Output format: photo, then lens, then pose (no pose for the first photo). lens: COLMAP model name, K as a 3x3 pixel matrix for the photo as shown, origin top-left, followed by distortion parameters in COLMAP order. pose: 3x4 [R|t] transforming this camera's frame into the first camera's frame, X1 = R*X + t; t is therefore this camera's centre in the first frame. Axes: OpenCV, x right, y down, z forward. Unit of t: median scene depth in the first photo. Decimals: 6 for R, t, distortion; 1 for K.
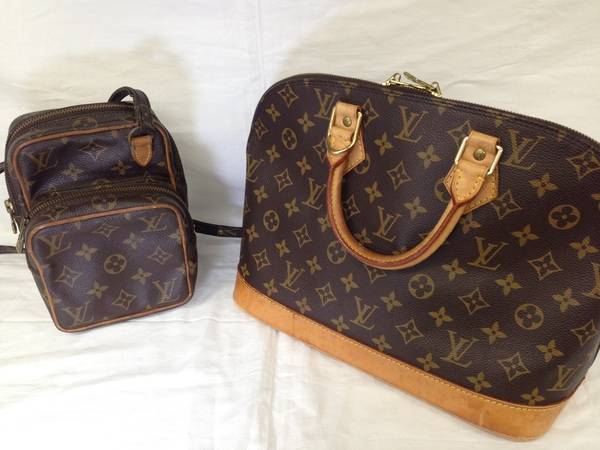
lens RADIAL K [[557.7, 0, 299.6], [0, 557.7, 226.5], [0, 0, 1]] dist [0.002364, 0.000000]
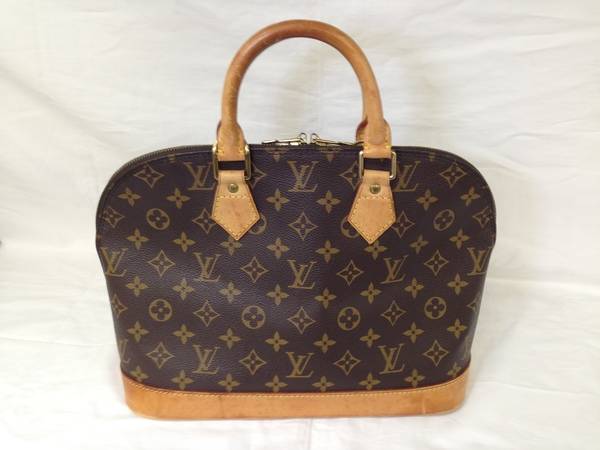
lens RADIAL K [[587.5, 0, 300.4], [0, 587.5, 223.3], [0, 0, 1]] dist [-0.027778, 0.000000]
pose [[0.806339, -0.290915, 0.514962, -0.374299], [0.304444, 0.950618, 0.060322, -0.157773], [-0.507081, 0.108137, 0.855088, 0.068059]]
